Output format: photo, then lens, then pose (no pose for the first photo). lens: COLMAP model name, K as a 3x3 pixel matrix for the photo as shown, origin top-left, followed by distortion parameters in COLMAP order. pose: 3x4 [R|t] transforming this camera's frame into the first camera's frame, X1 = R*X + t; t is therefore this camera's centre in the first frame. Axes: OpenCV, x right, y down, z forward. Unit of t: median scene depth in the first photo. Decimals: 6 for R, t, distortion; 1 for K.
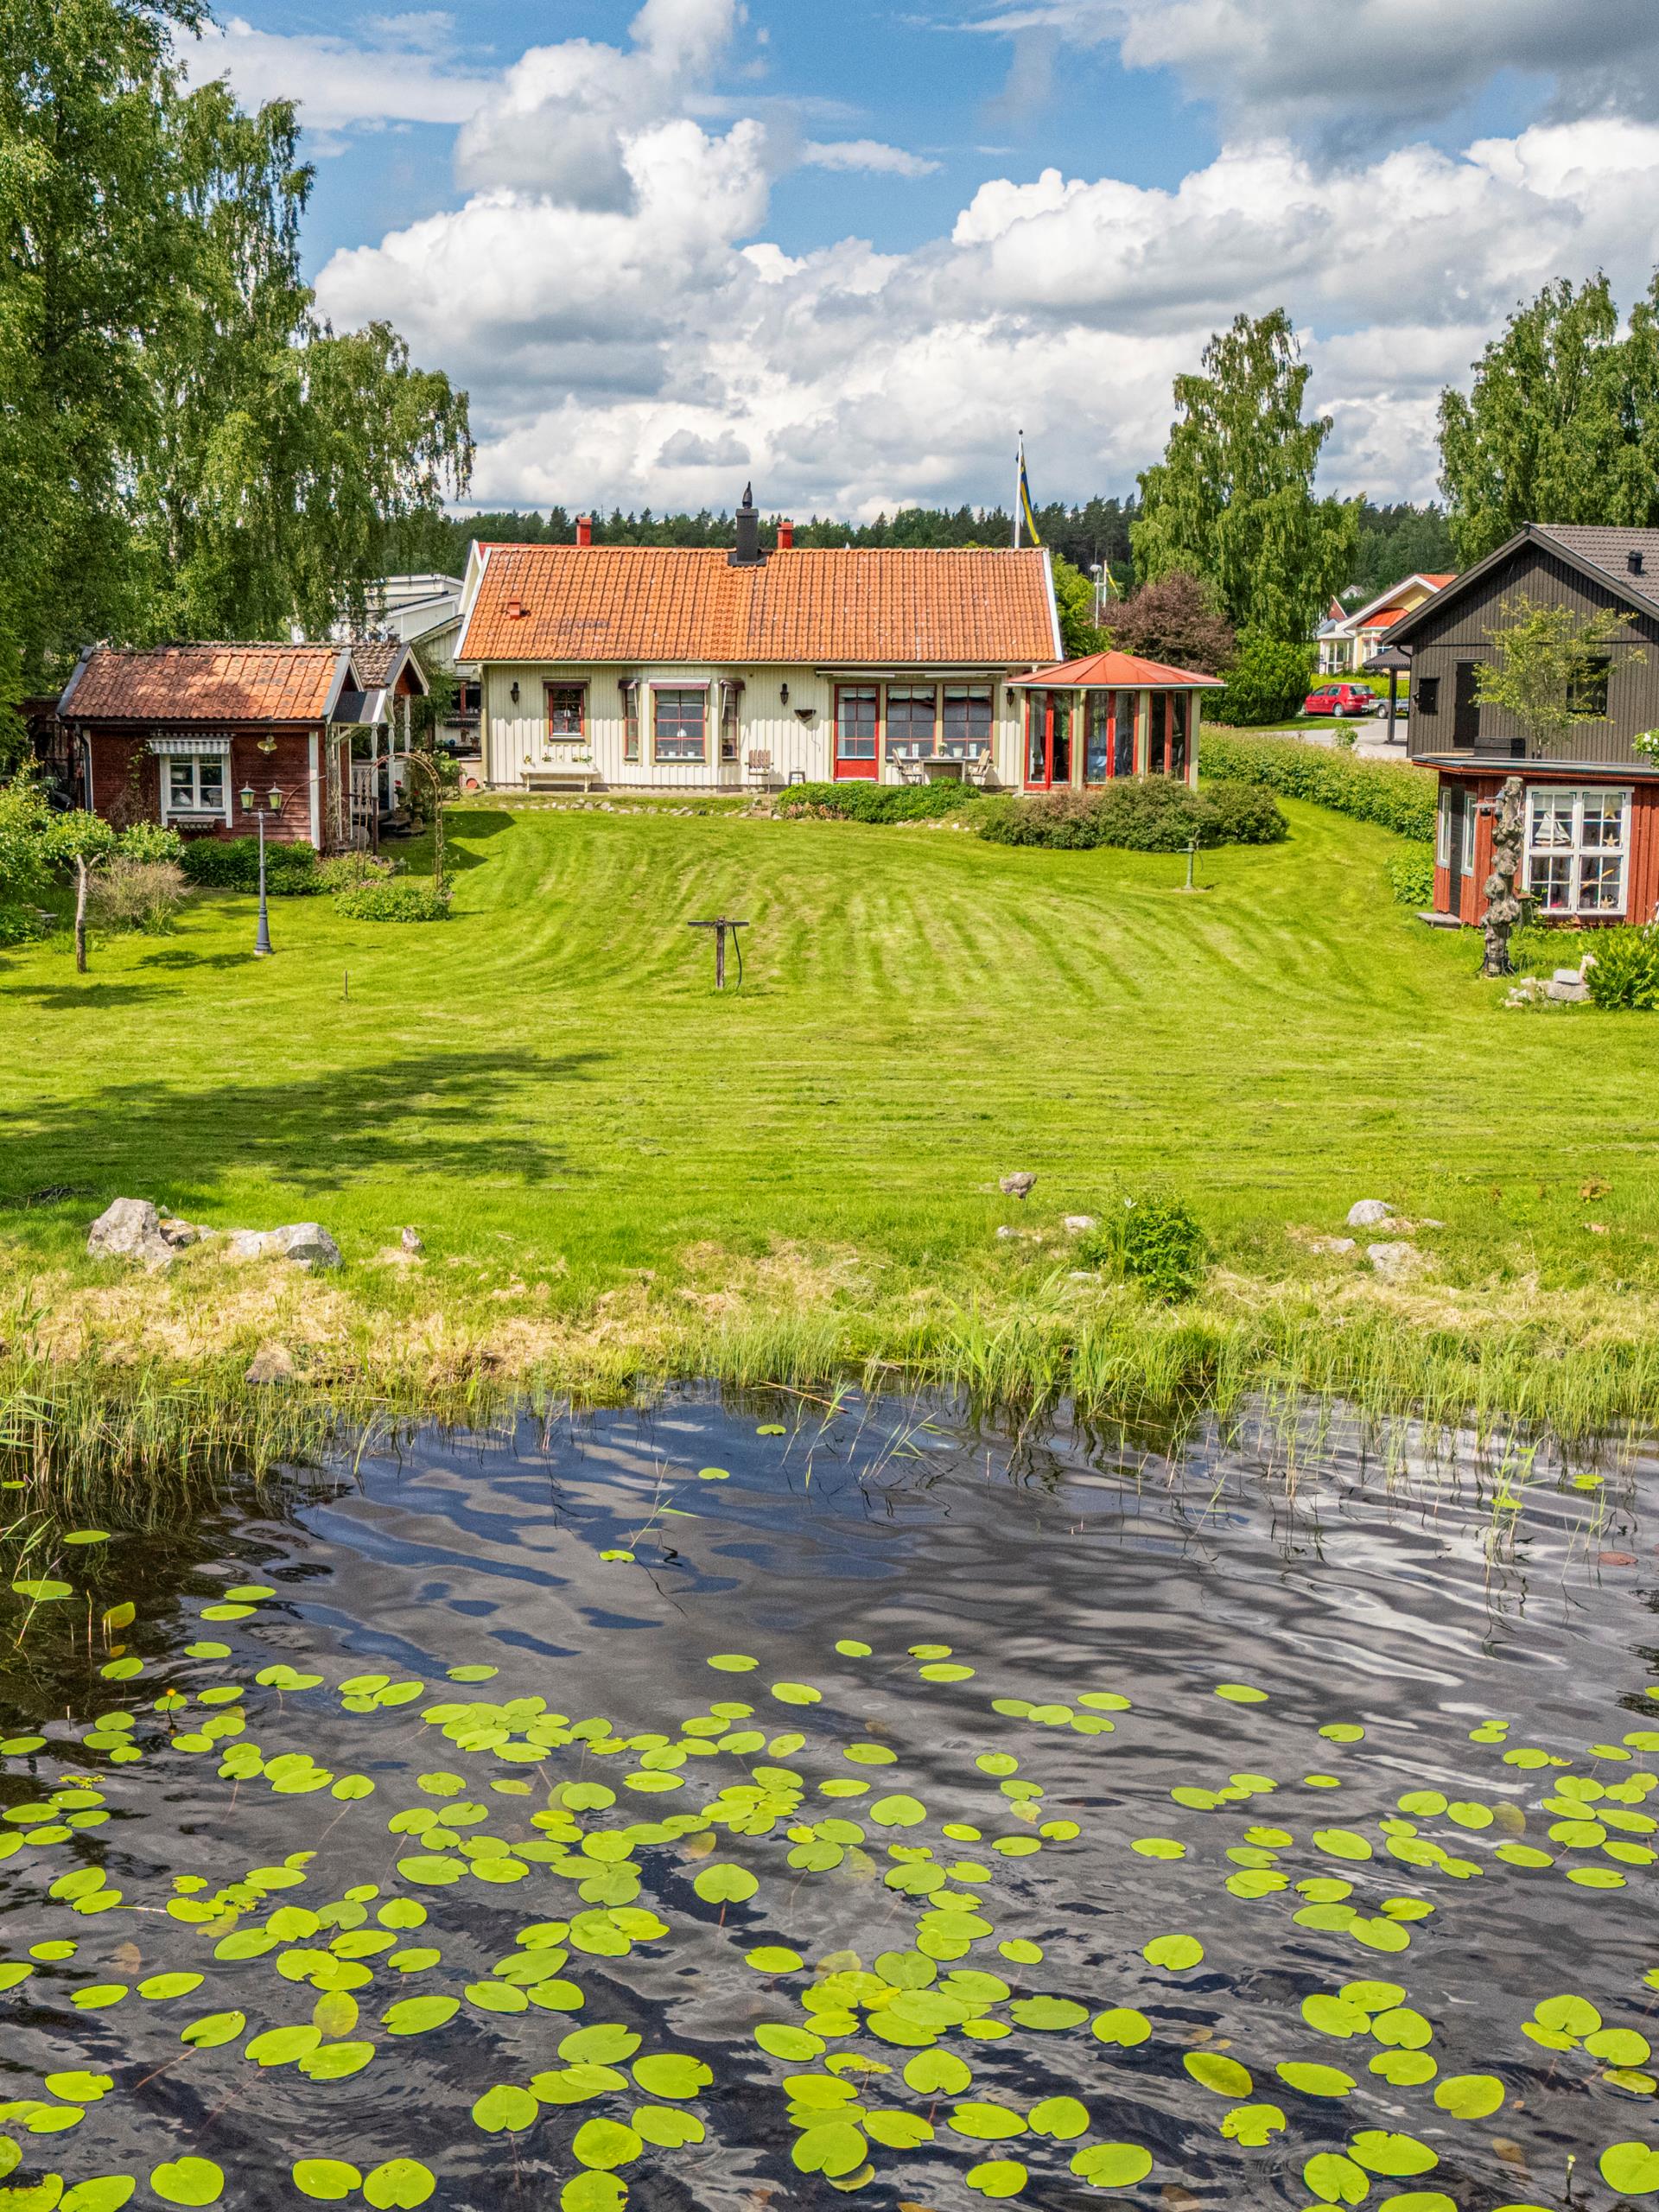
lens RADIAL K [[2721.5, 0, 697.0], [0, 2721.5, 993.5], [0, 0, 1]] dist [0.047688, 0.000000]
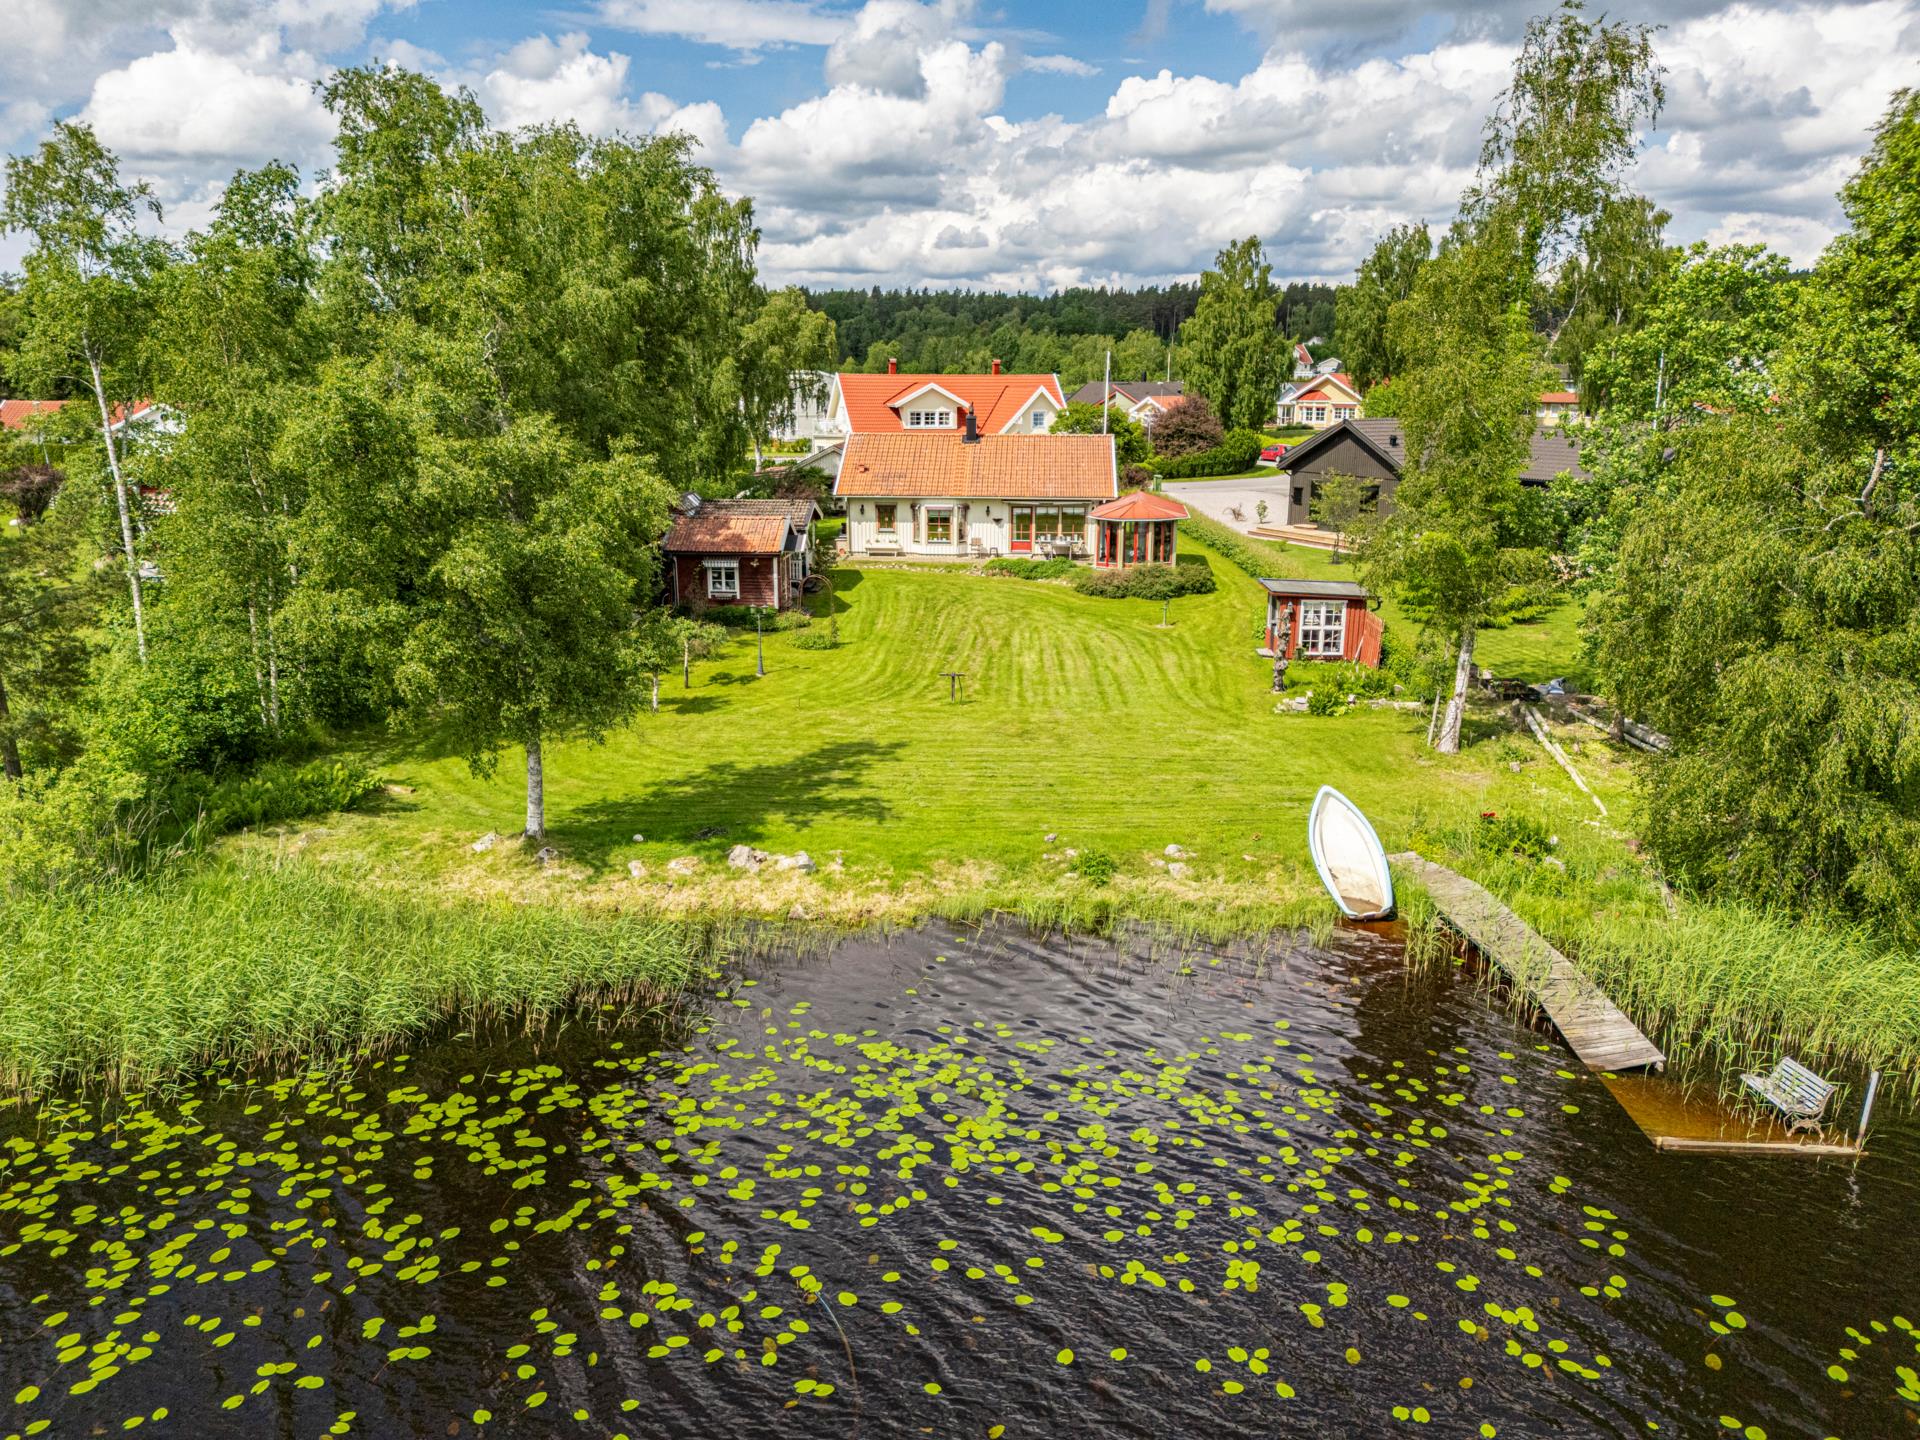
lens RADIAL K [[1498.8, 0, 949.5], [0, 1498.8, 736.7], [0, 0, 1]] dist [0.053264, -0.046291]
pose [[0.999993, 0.002681, -0.002784, 0.005884], [-0.002305, 0.991853, 0.127366, -0.089601], [0.003103, -0.127359, 0.991852, -0.207330]]
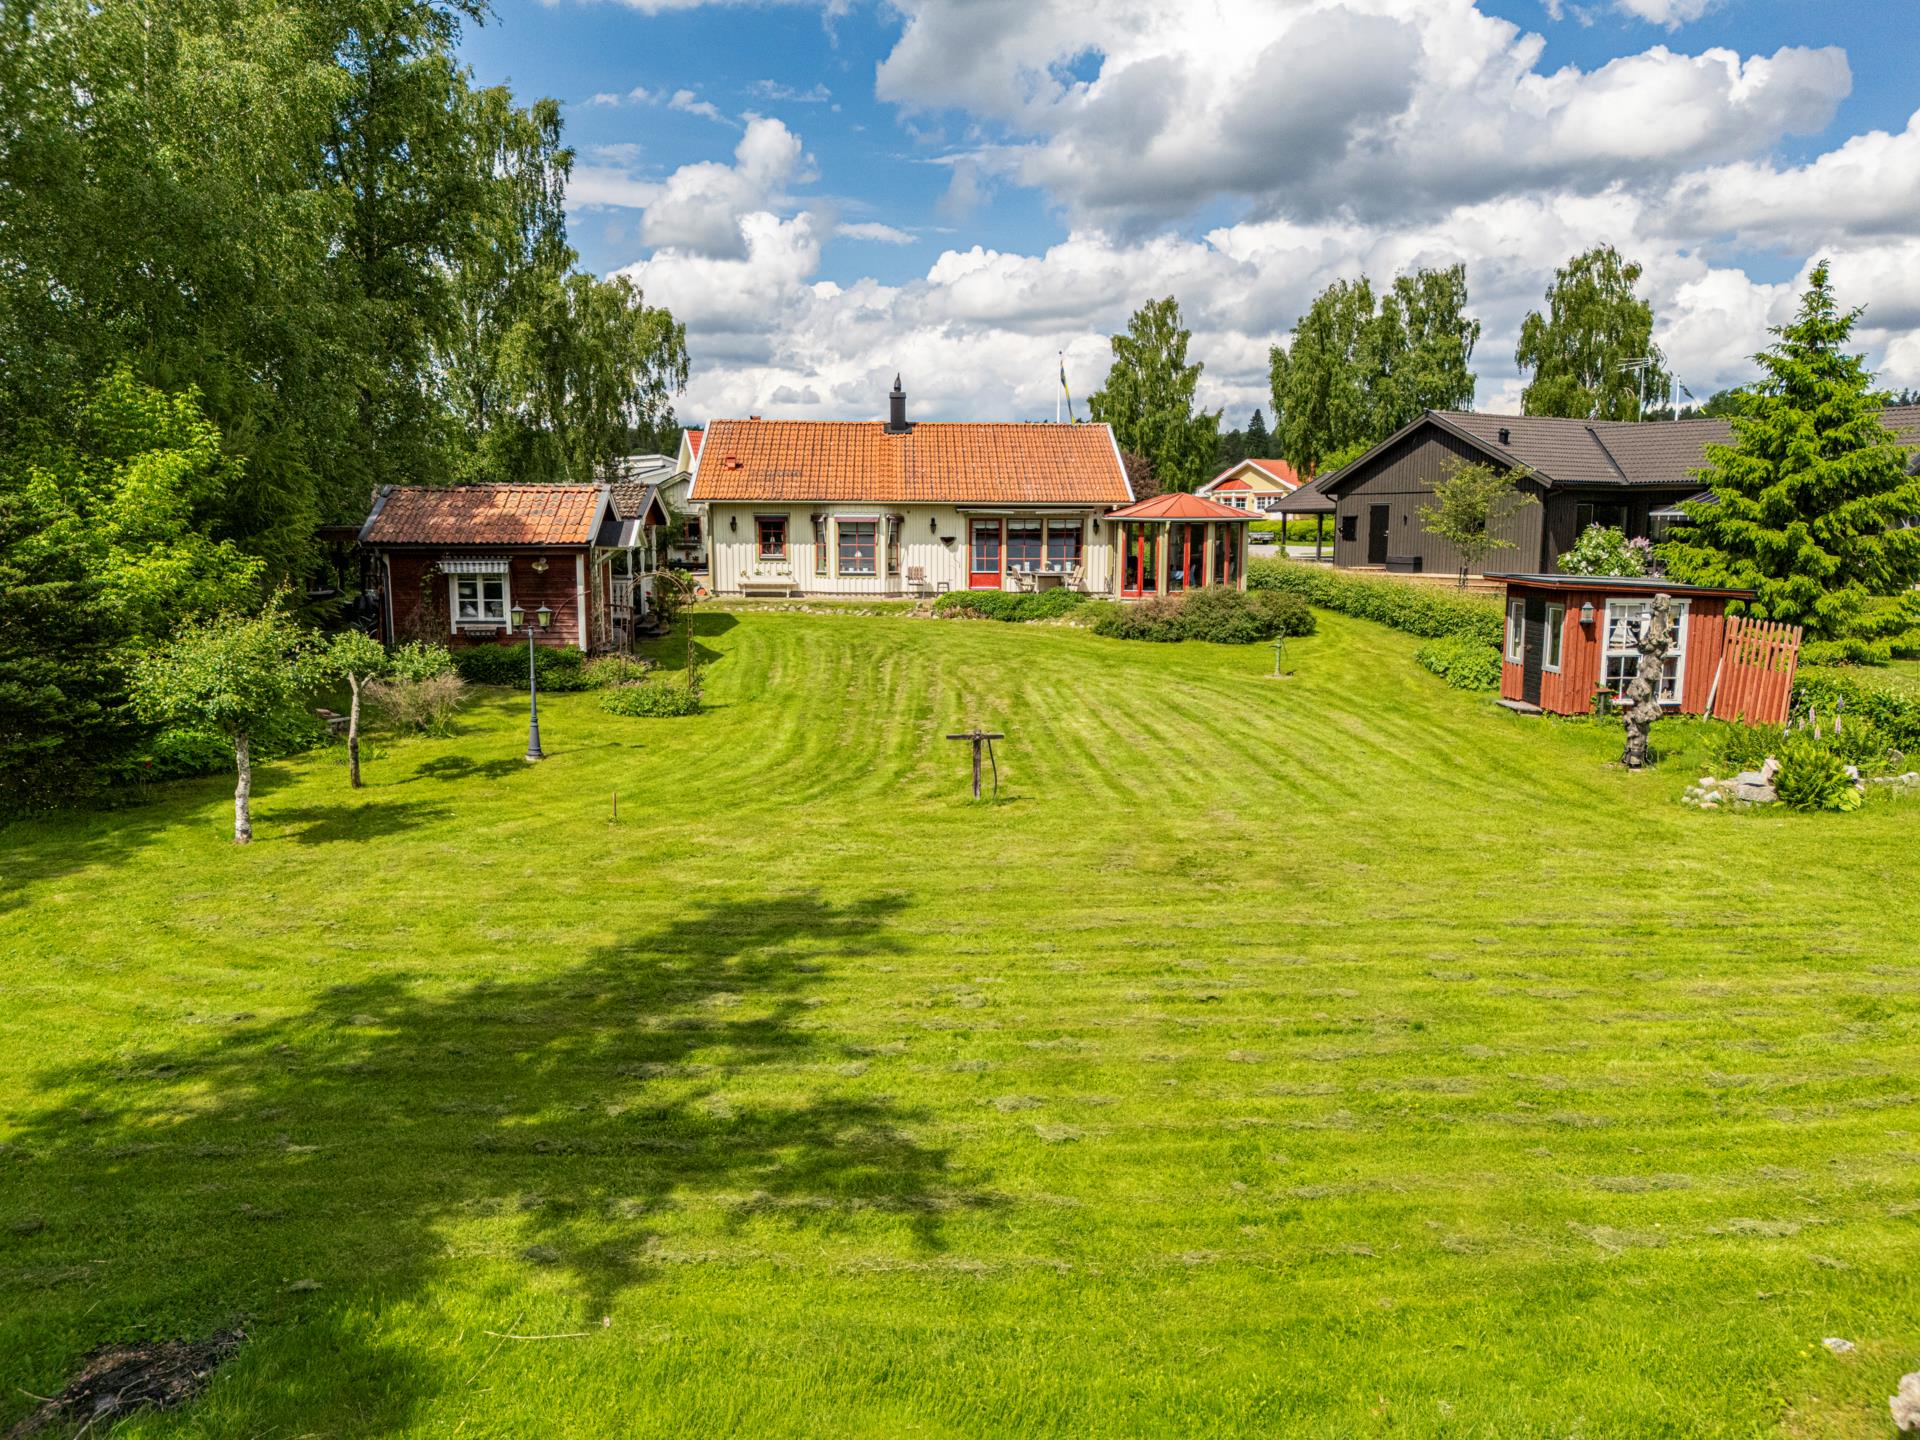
lens RADIAL K [[1475.6, 0, 962.0], [0, 1475.6, 724.3], [0, 0, 1]] dist [0.033148, -0.030345]
pose [[0.993950, -0.014161, 0.108915, -0.037818], [0.011888, 0.999698, 0.021492, -0.027623], [-0.109187, -0.020067, 0.993819, 0.276167]]
